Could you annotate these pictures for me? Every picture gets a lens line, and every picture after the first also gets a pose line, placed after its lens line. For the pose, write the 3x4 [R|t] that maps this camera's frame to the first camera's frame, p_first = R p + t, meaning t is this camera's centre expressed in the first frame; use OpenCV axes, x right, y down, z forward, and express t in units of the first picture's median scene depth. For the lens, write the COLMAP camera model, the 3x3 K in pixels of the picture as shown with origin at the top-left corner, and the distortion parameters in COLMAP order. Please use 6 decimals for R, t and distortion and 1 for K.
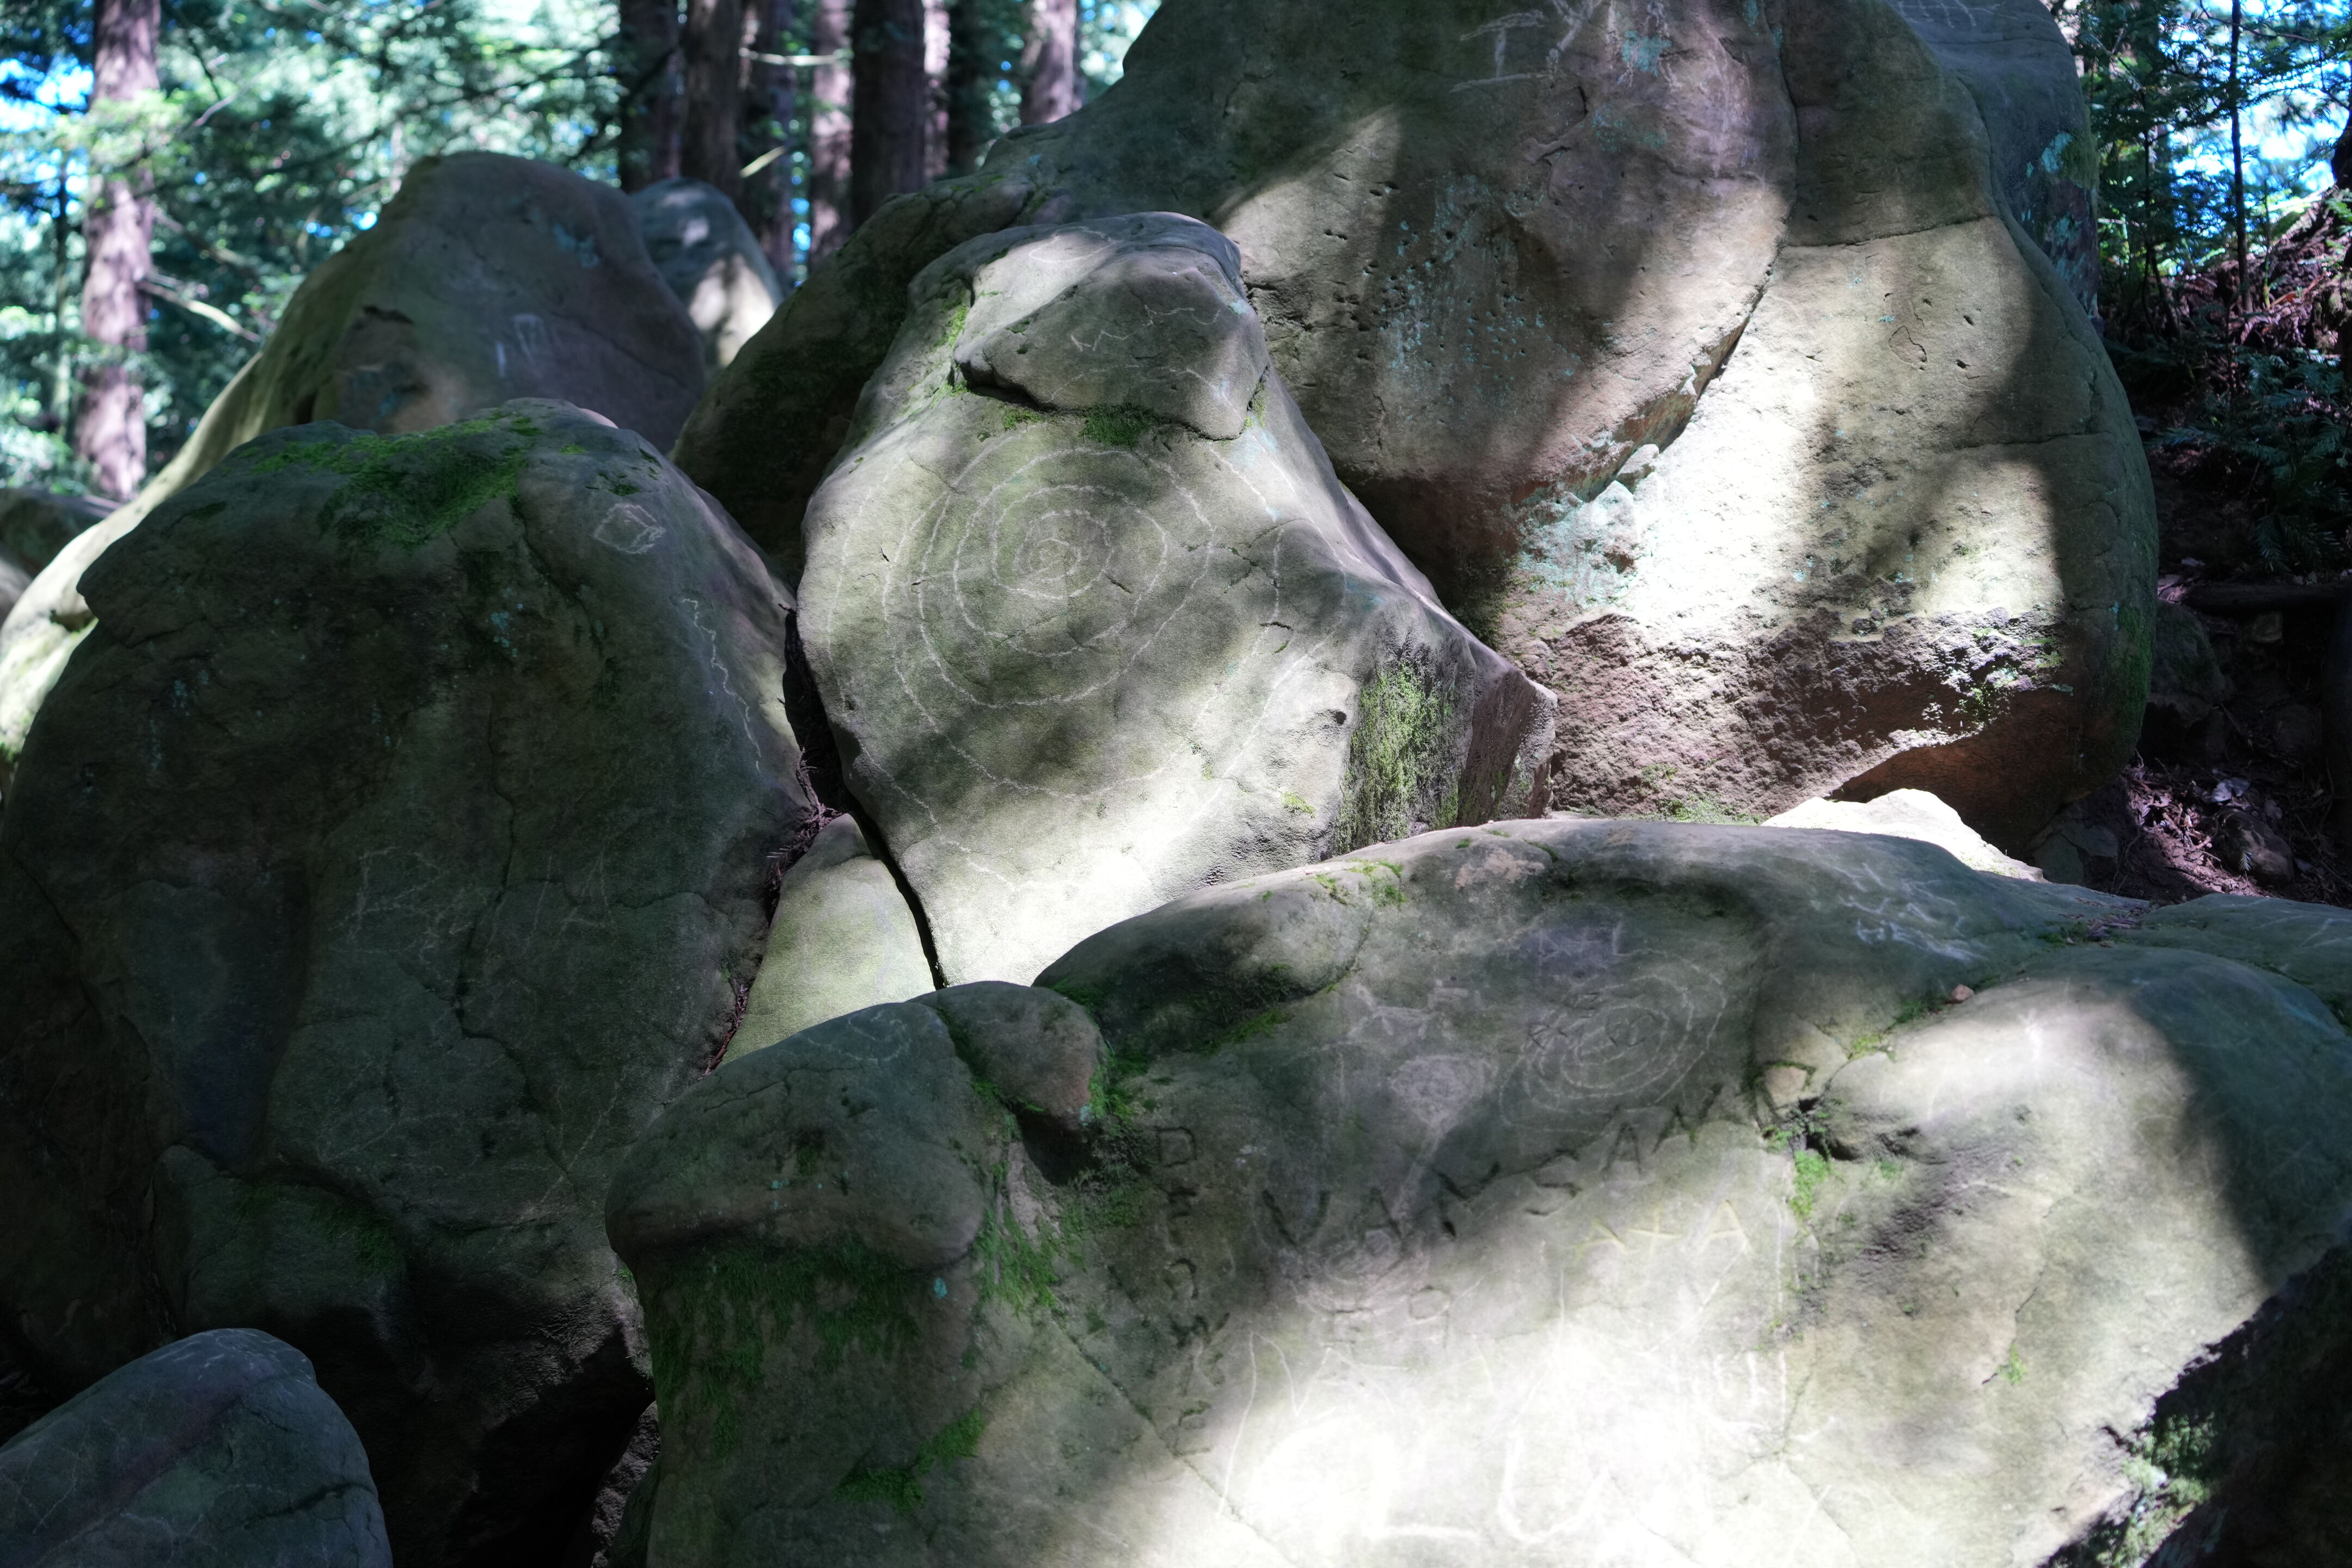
lens RADIAL K [[3414.4, 0, 1176.0], [0, 3414.4, 784.0], [0, 0, 1]] dist [0.131996, 0.119782]
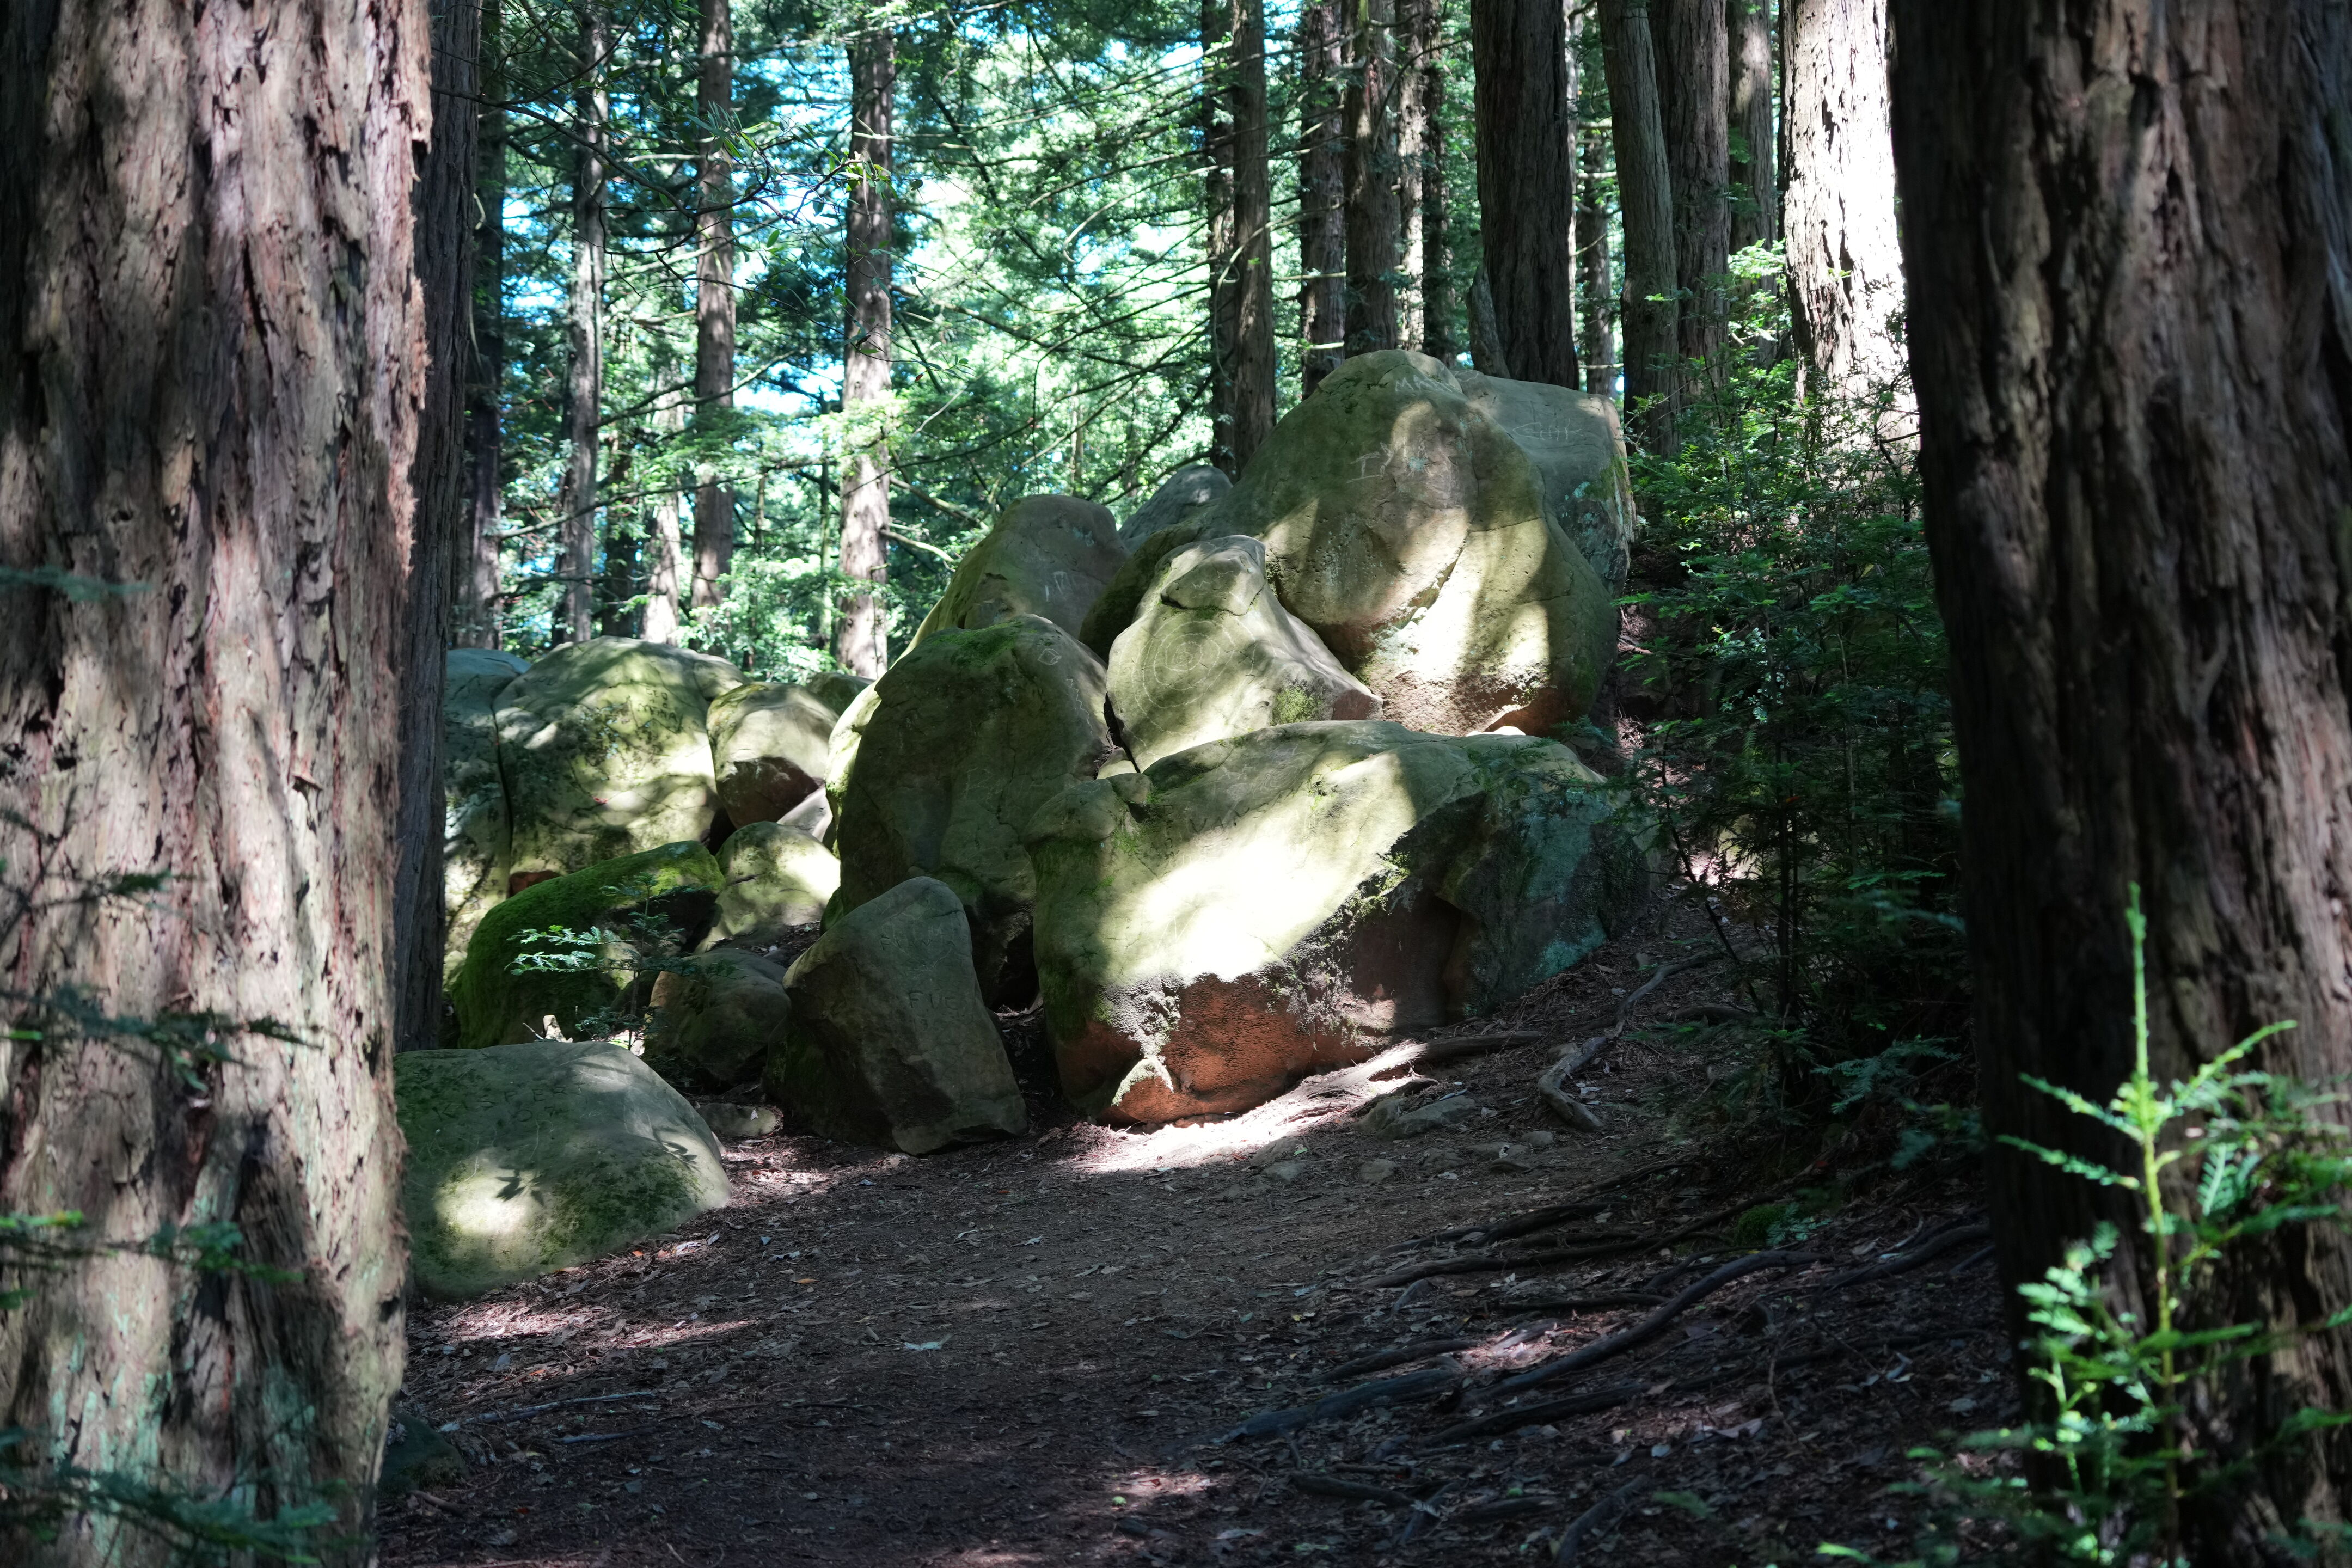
lens RADIAL K [[3414.4, 0, 1176.0], [0, 3414.4, 784.0], [0, 0, 1]] dist [0.131996, 0.119782]
pose [[0.977934, -0.047156, -0.203524, 0.491700], [0.036869, 0.997858, -0.054046, 0.180074], [0.205636, 0.045349, 0.977577, -1.683308]]
